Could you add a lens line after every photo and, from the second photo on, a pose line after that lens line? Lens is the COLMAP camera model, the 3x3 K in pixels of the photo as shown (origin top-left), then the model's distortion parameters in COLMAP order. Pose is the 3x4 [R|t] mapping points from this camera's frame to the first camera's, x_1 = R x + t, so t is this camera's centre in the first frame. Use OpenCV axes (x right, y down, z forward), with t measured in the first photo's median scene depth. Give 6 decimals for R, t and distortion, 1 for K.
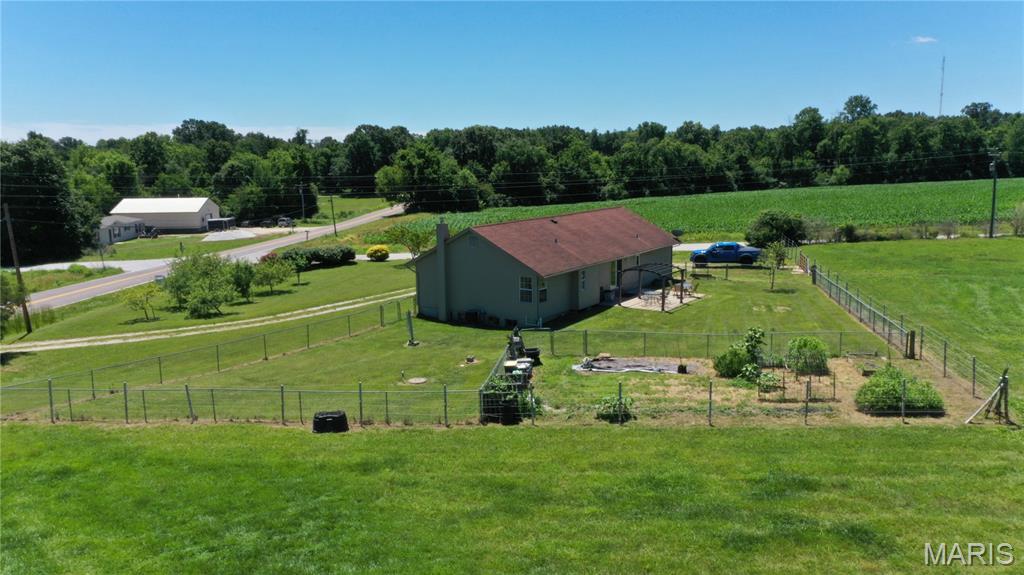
lens RADIAL K [[805.2, 0, 512.0], [0, 805.2, 287.5], [0, 0, 1]] dist [0.007036, 0.001029]
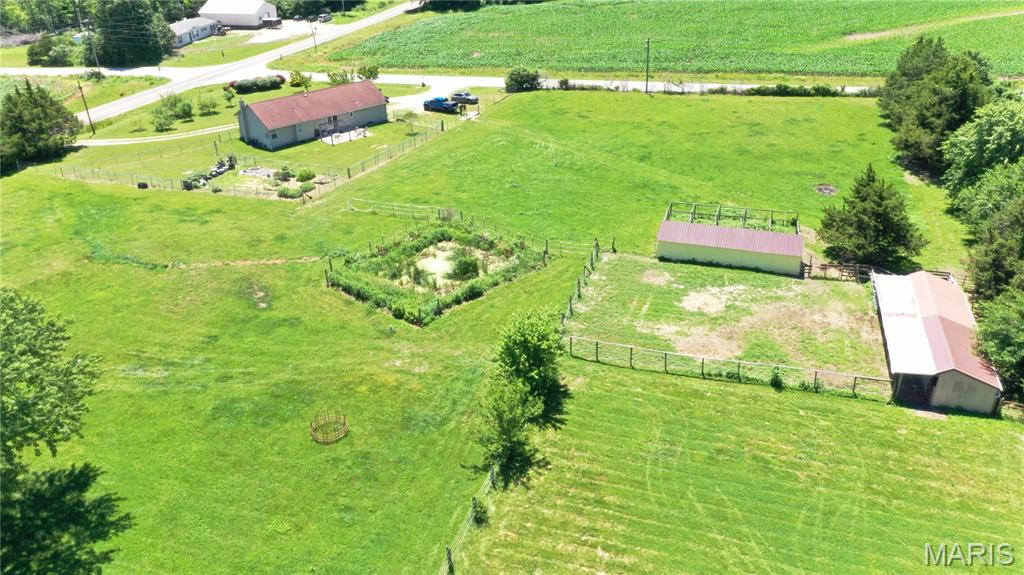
lens RADIAL K [[805.2, 0, 512.0], [0, 805.2, 287.5], [0, 0, 1]] dist [0.007036, 0.001029]
pose [[0.977192, 0.102792, -0.185819, 0.948902], [-0.039582, 0.947869, 0.316193, -0.271752], [0.208634, -0.301627, 0.930319, -0.957611]]
